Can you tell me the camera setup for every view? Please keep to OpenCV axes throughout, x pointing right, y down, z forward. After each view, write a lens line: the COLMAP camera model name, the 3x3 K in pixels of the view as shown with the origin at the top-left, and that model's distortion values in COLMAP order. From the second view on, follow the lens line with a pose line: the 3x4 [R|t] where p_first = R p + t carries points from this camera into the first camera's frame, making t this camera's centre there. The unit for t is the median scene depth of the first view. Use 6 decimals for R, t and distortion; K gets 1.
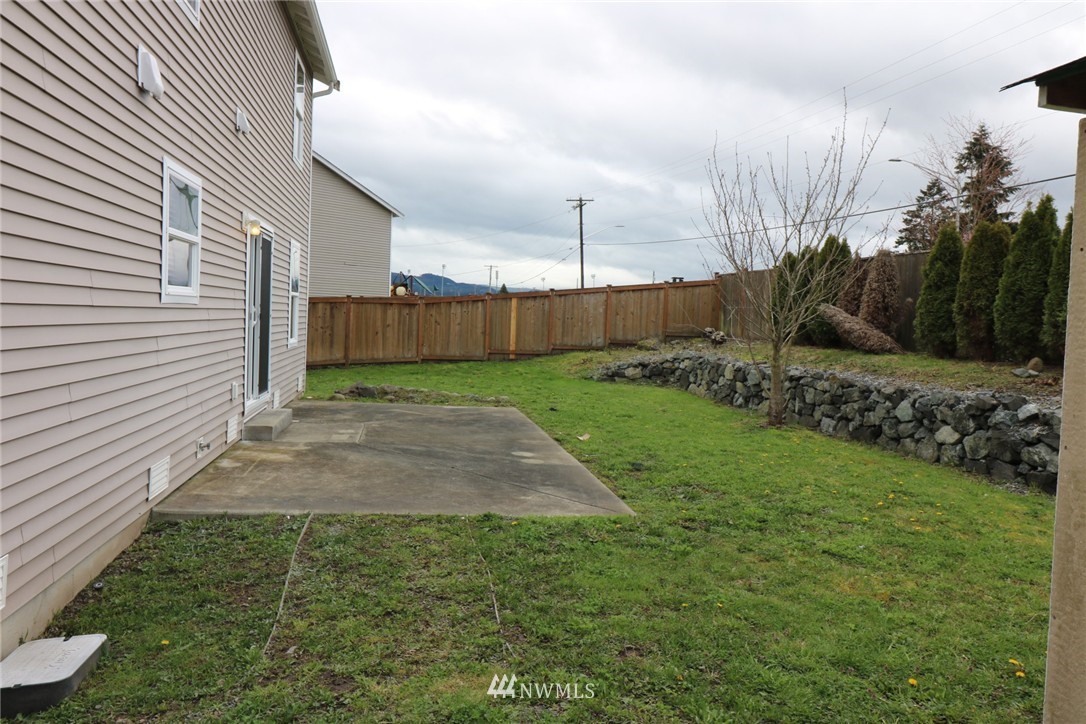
lens RADIAL K [[793.6, 0, 537.0], [0, 793.6, 349.6], [0, 0, 1]] dist [0.003449, 0.003482]
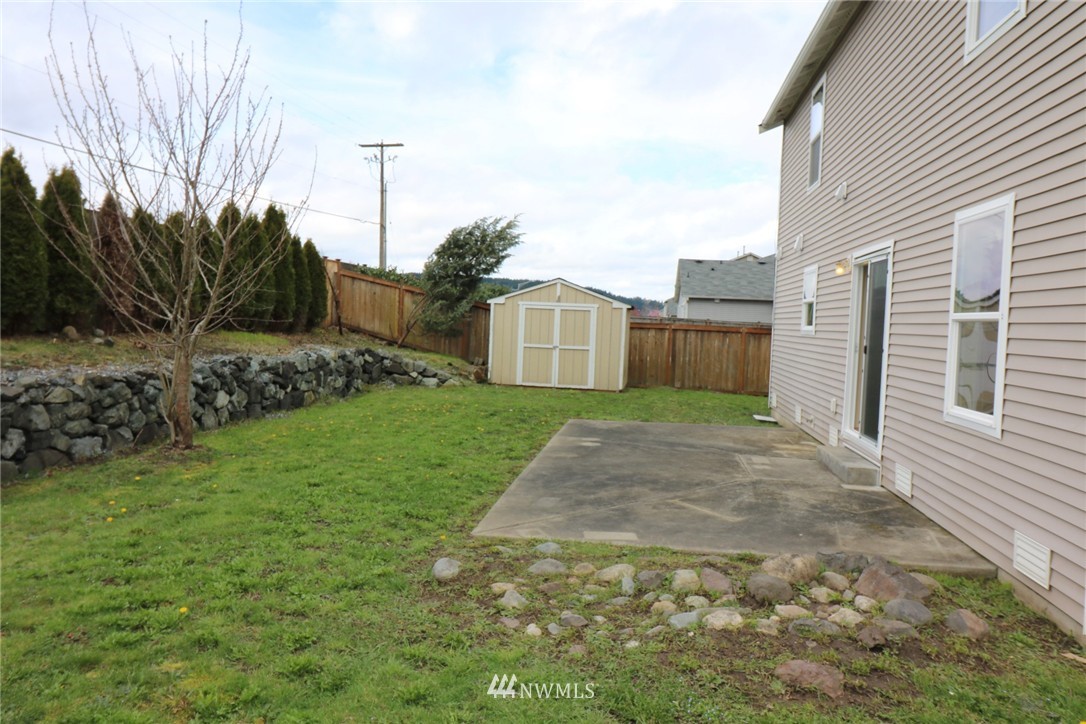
lens RADIAL K [[793.6, 0, 537.0], [0, 793.6, 349.6], [0, 0, 1]] dist [0.003449, 0.003482]
pose [[-0.952251, -0.049181, 0.301328, -0.263281], [-0.025719, 0.996354, 0.081342, -0.070230], [-0.304230, 0.069708, -0.950045, 1.933979]]
